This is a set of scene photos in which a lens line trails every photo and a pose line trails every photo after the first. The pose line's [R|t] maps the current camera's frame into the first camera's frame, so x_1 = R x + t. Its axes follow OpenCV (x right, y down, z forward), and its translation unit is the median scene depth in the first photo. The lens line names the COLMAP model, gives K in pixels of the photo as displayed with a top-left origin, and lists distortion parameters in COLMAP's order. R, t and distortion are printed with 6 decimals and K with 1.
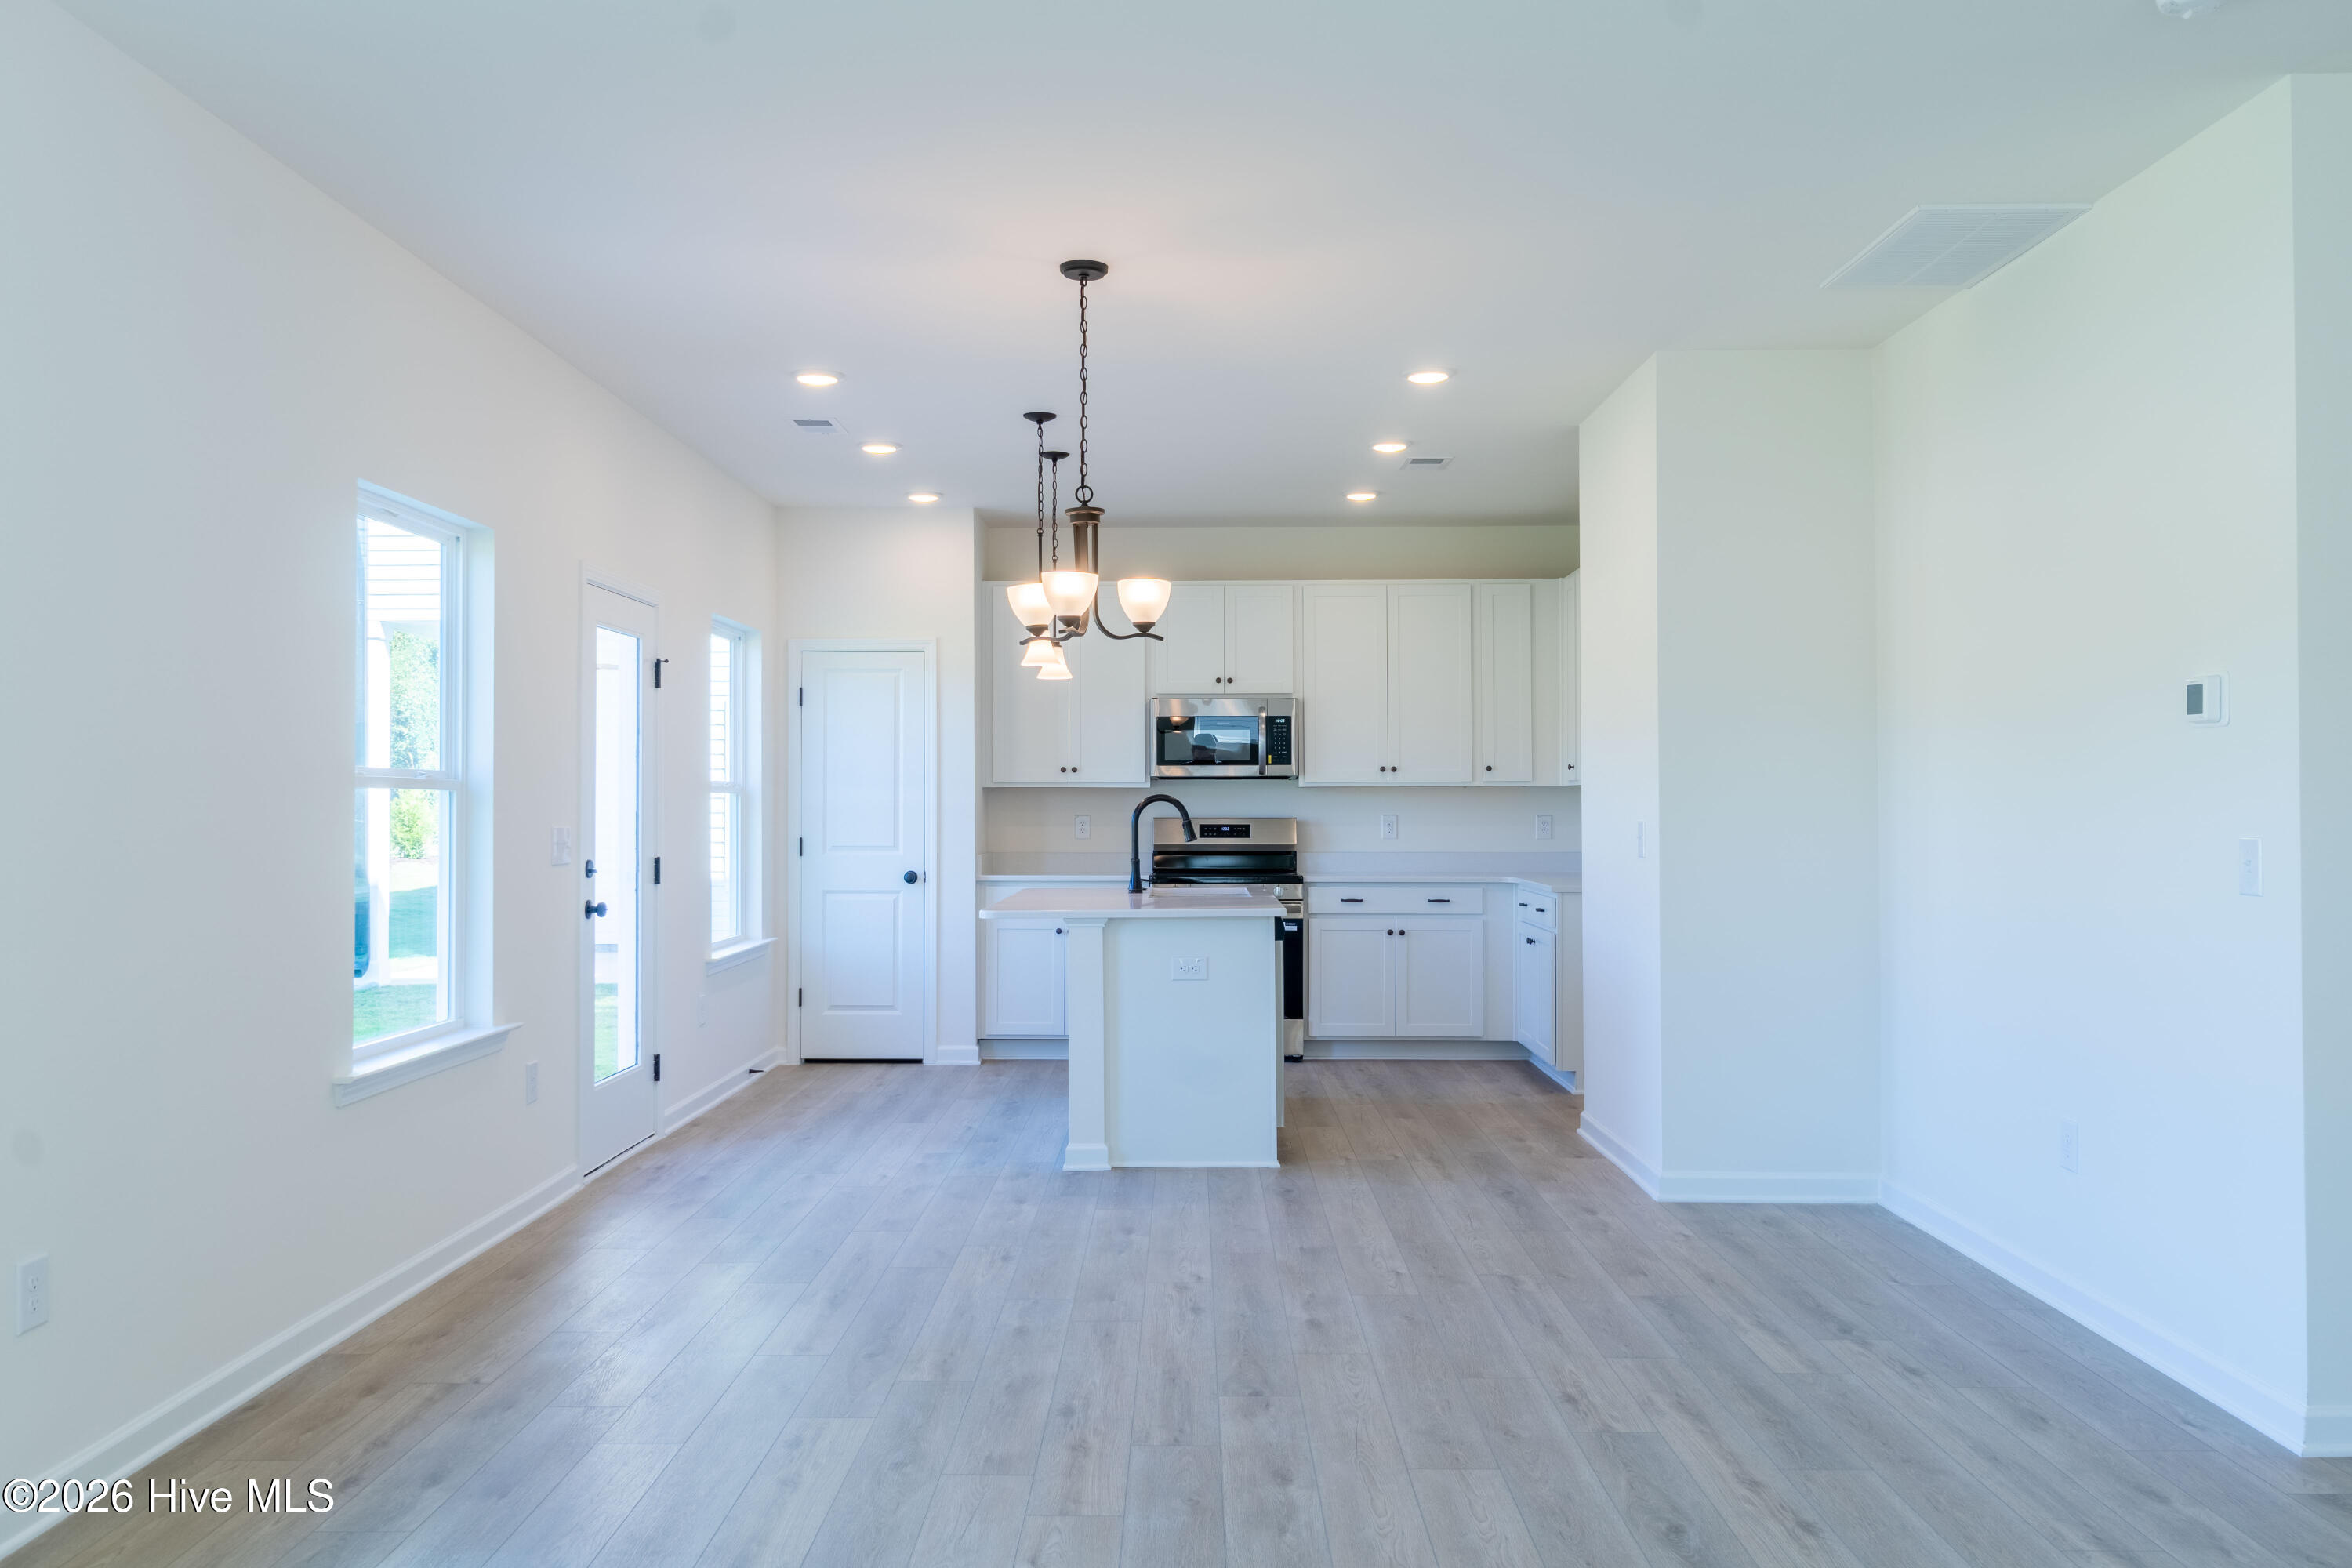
lens RADIAL K [[1804.5, 0, 1161.3], [0, 1804.5, 777.3], [0, 0, 1]] dist [-0.001479, 0.000396]
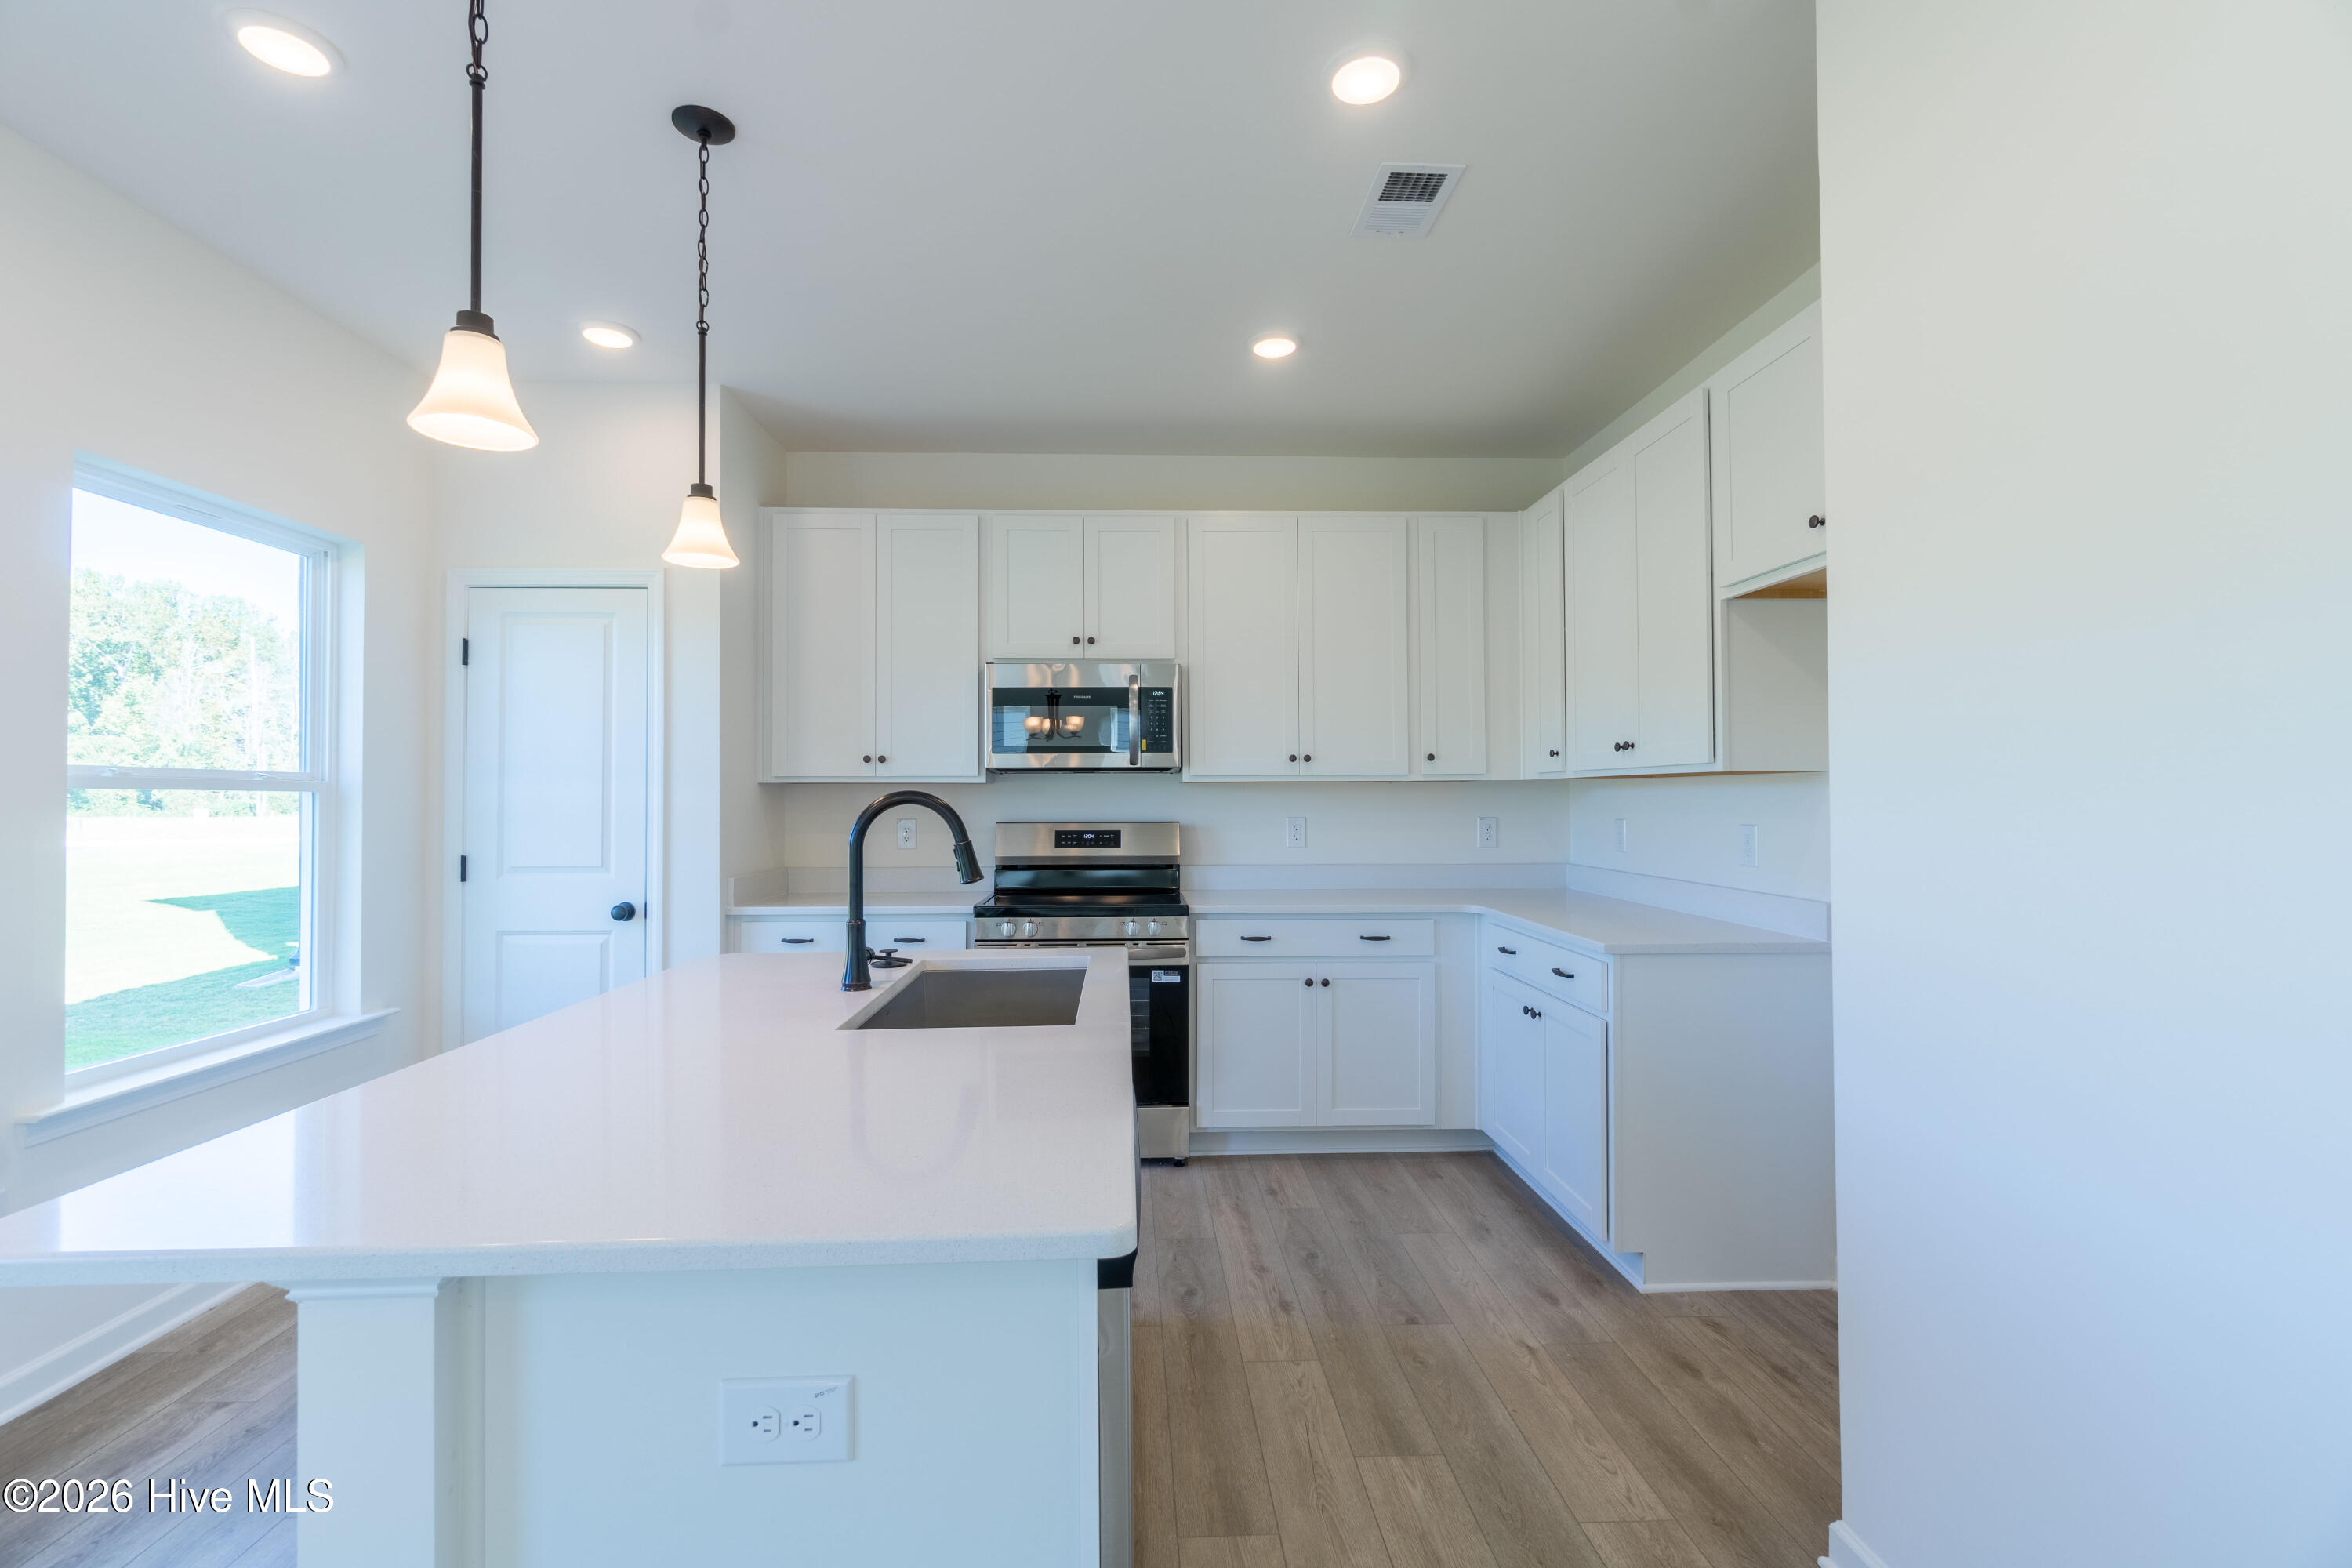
lens RADIAL K [[1010.4, 0, 1160.1], [0, 1010.4, 779.0], [0, 0, 1]] dist [-0.001722, -0.000696]
pose [[0.998506, -0.000700, 0.054634, 0.045325], [0.000984, 0.999986, -0.005164, 0.006534], [-0.054630, 0.005210, 0.998493, 0.598842]]
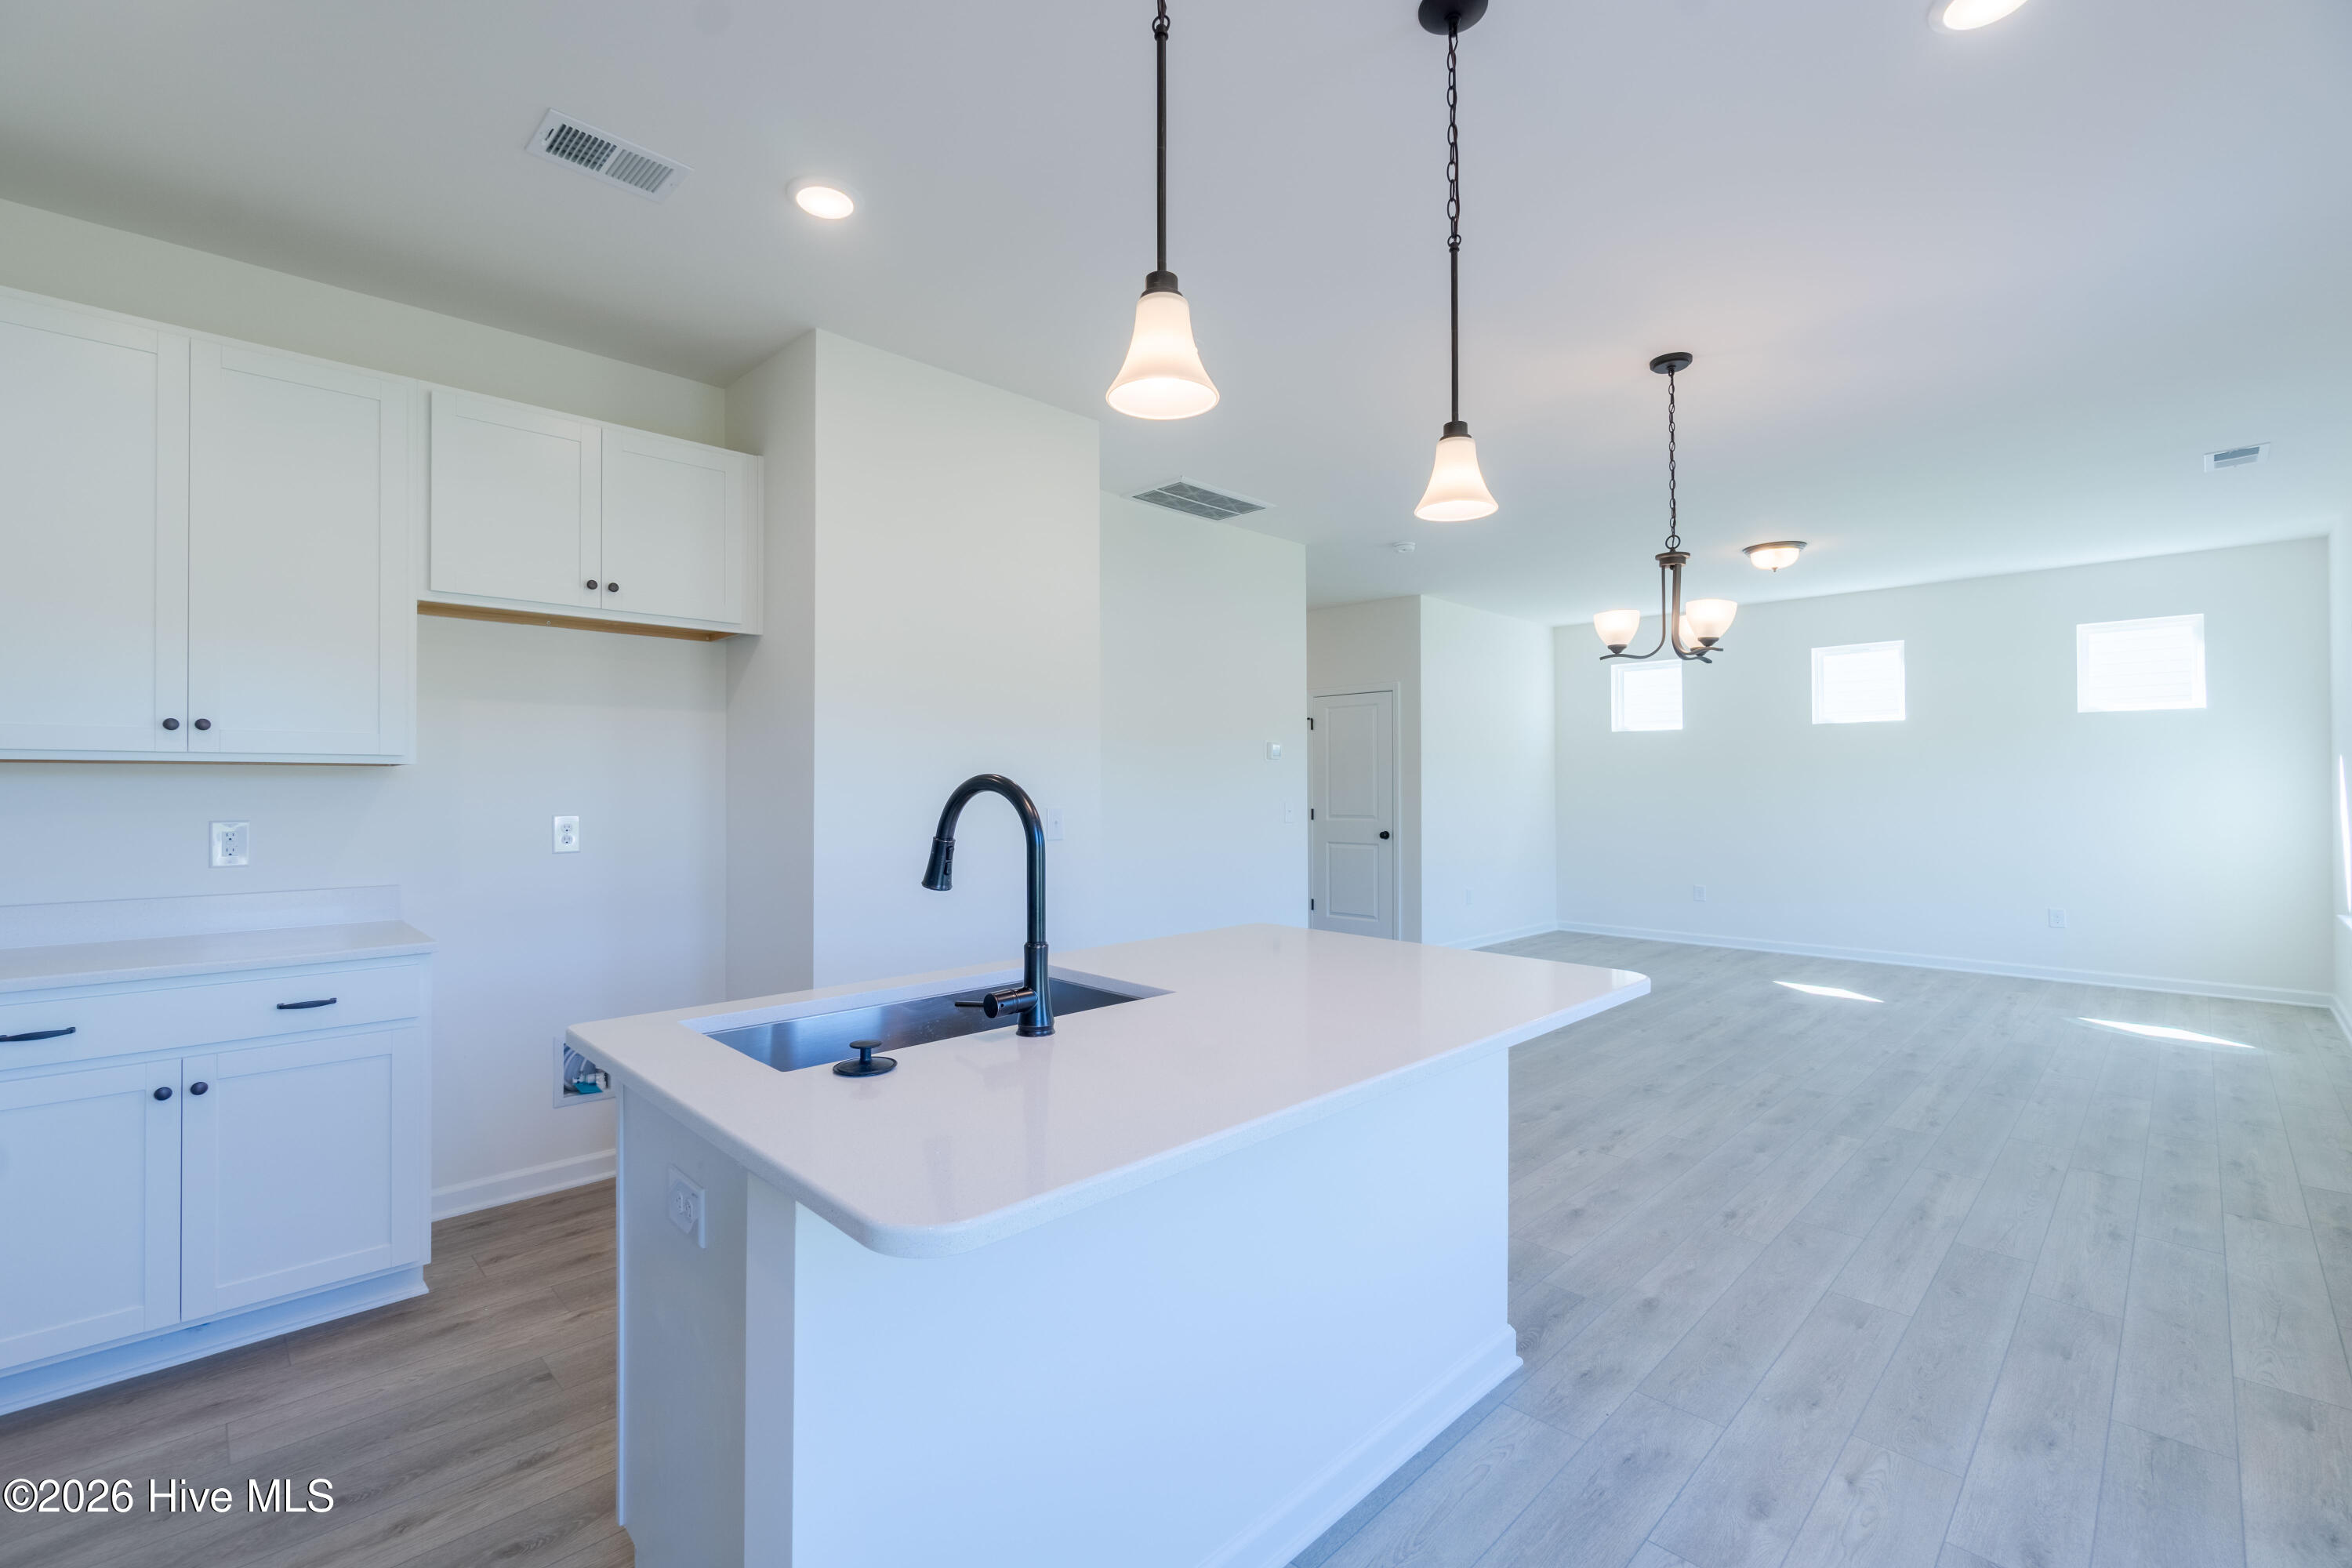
lens RADIAL K [[1010.4, 0, 1160.1], [0, 1010.4, 779.0], [0, 0, 1]] dist [-0.001722, -0.000696]
pose [[-0.707814, 0.009950, 0.706329, -0.154486], [-0.005409, 0.999795, -0.019504, 0.012233], [-0.706378, -0.017626, -0.707615, 0.947745]]
